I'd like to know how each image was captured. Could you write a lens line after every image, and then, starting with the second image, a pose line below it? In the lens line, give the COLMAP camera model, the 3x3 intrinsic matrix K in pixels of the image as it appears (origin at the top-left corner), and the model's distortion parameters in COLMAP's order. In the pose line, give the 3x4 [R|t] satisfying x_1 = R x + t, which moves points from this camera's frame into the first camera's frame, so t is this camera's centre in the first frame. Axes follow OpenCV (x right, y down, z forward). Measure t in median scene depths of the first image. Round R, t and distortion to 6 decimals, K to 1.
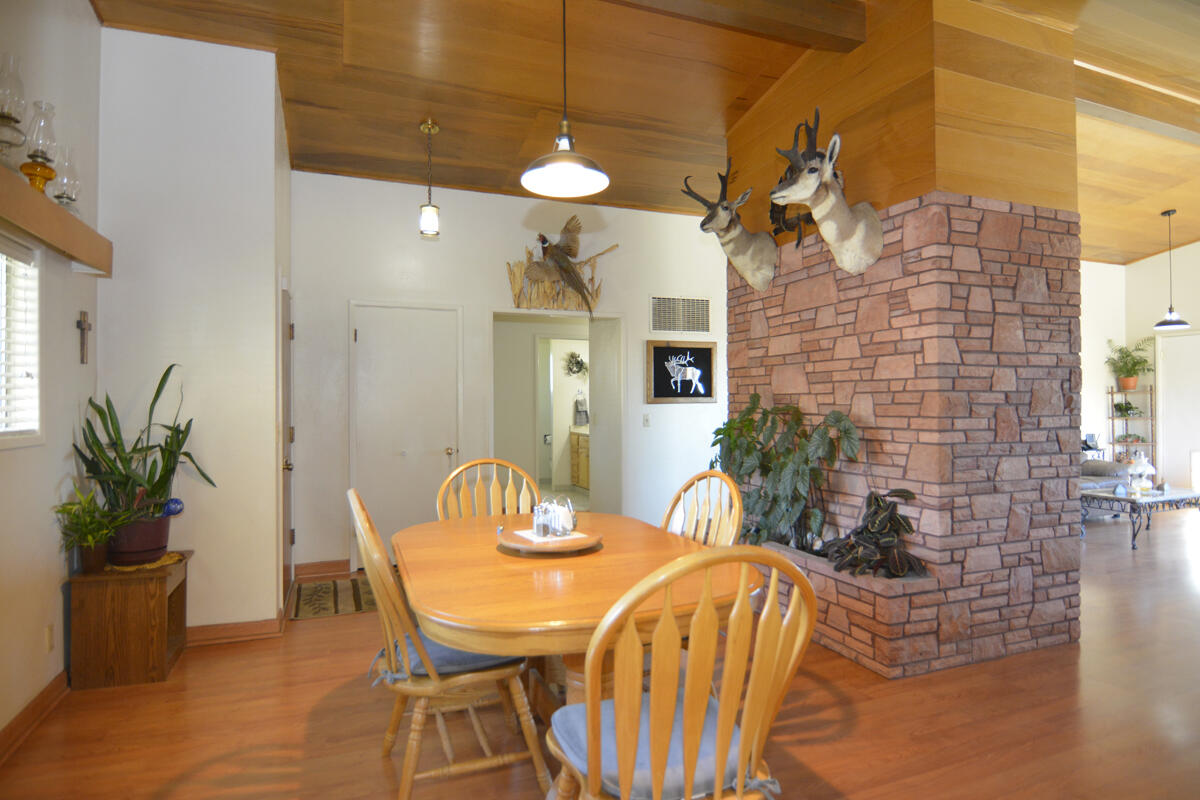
lens RADIAL K [[654.3, 0, 603.2], [0, 654.3, 401.5], [0, 0, 1]] dist [-0.010609, -0.002926]
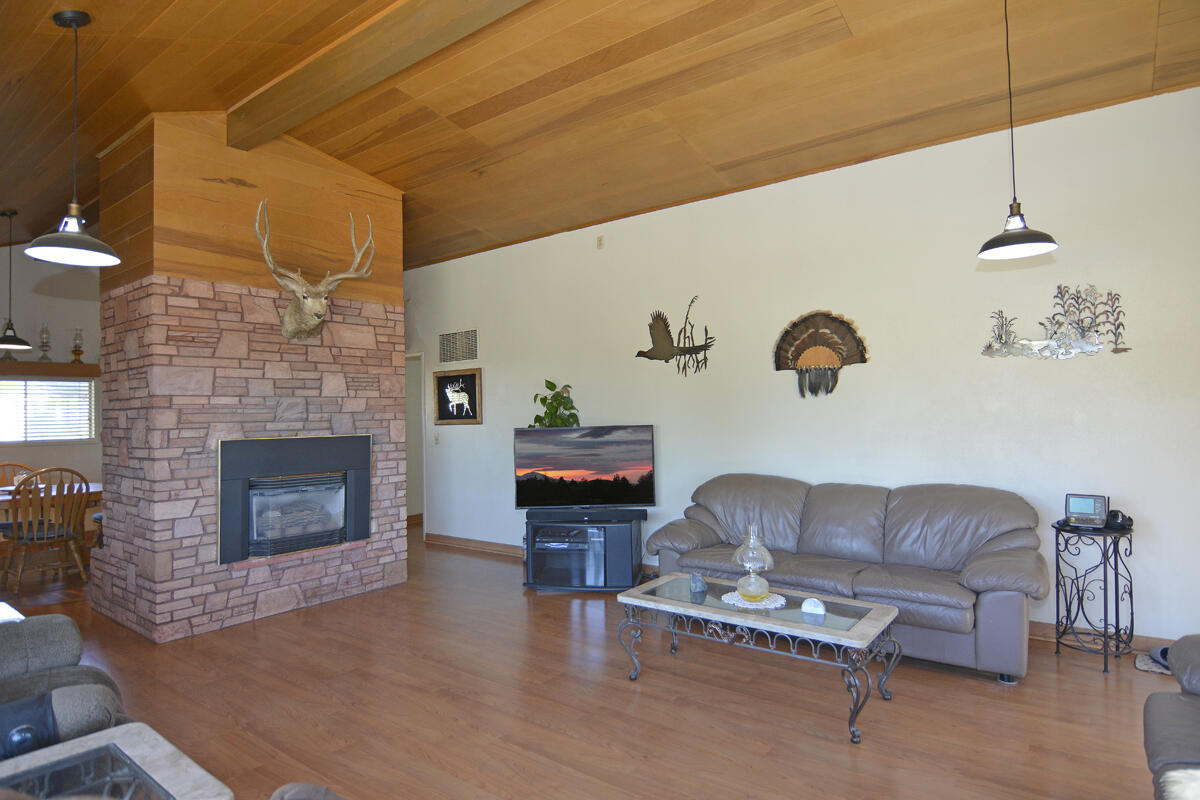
lens RADIAL K [[654.3, 0, 600.3], [0, 654.3, 397.9], [0, 0, 1]] dist [-0.010609, -0.002926]
pose [[0.523251, -0.023089, -0.851866, 1.256432], [0.019419, 0.999696, -0.015167, -0.022116], [0.851958, -0.008606, 0.523540, 0.634638]]
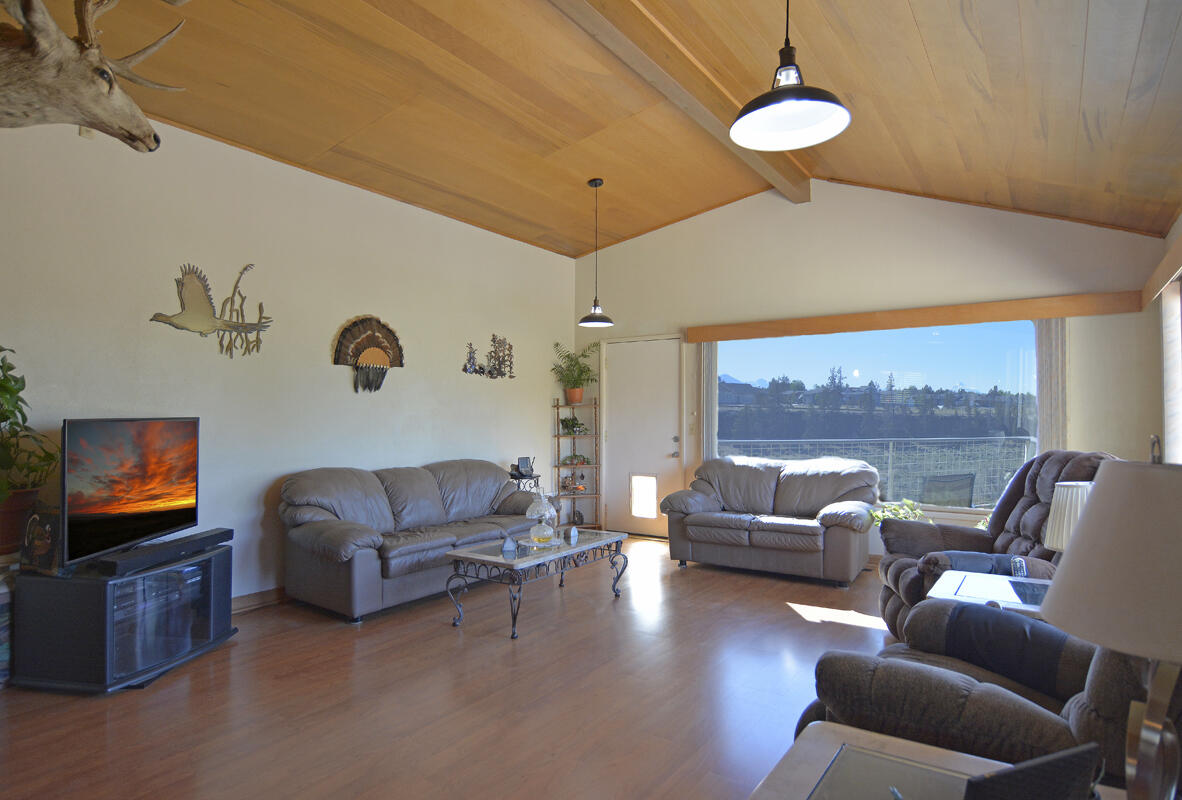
lens RADIAL K [[644.5, 0, 595.8], [0, 644.5, 407.9], [0, 0, 1]] dist [-0.010609, -0.002926]
pose [[0.832557, 0.013470, 0.553775, 0.504527], [-0.007877, 0.999891, -0.012479, -0.001787], [-0.553883, 0.006027, 0.832573, 0.388290]]
